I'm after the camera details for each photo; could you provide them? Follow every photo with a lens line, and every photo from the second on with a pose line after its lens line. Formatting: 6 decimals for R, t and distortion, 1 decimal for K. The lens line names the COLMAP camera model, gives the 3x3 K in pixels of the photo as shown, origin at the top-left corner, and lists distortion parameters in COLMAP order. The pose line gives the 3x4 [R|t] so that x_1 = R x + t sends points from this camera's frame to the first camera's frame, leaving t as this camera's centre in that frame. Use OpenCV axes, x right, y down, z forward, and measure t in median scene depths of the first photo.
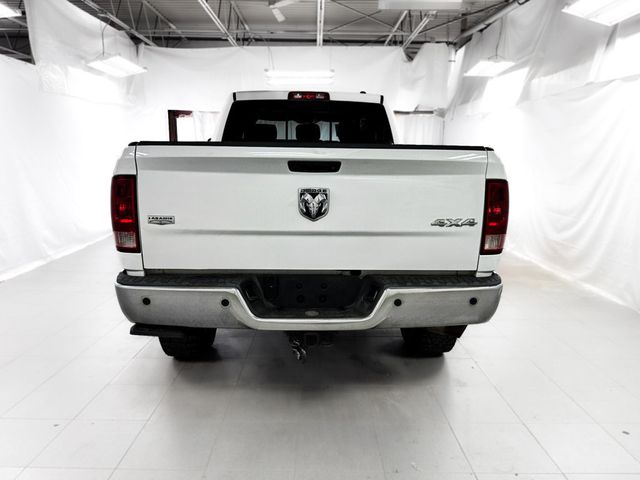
lens RADIAL K [[462.1, 0, 321.7], [0, 462.1, 239.0], [0, 0, 1]] dist [0.038759, -0.013042]
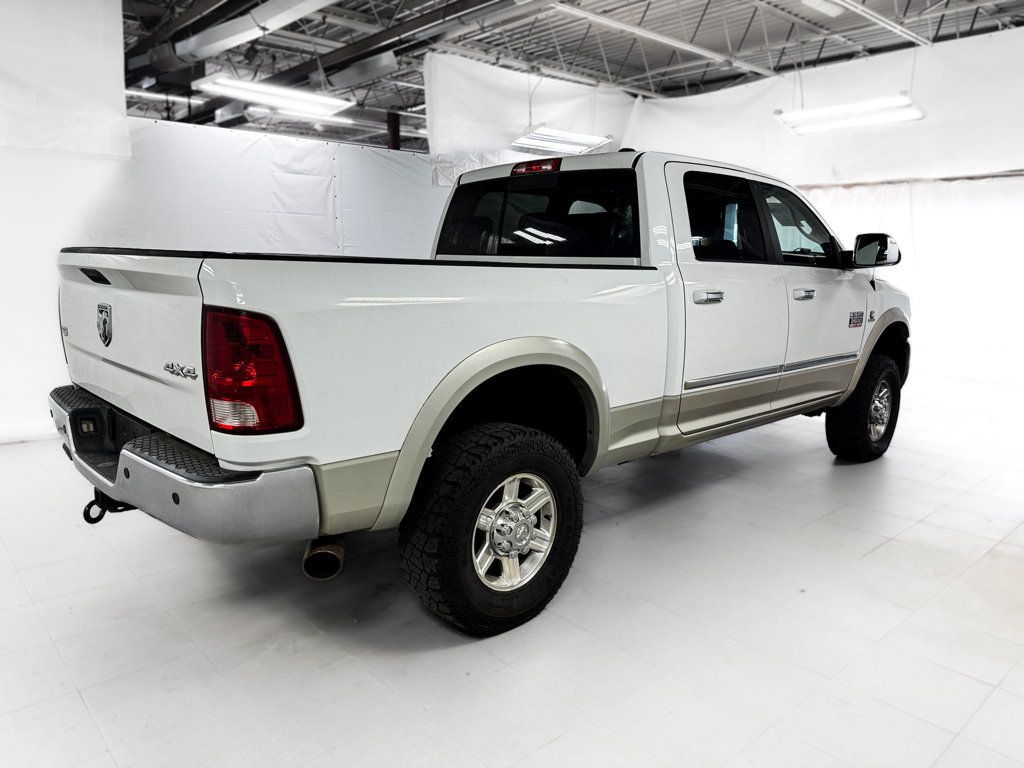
lens RADIAL K [[739.3, 0, 510.5], [0, 739.3, 383.9], [0, 0, 1]] dist [0.038759, -0.013042]
pose [[0.659655, 0.126947, -0.740770, 0.709506], [-0.139274, 0.989208, 0.045499, -0.066660], [0.738551, 0.073156, 0.670217, 0.344207]]
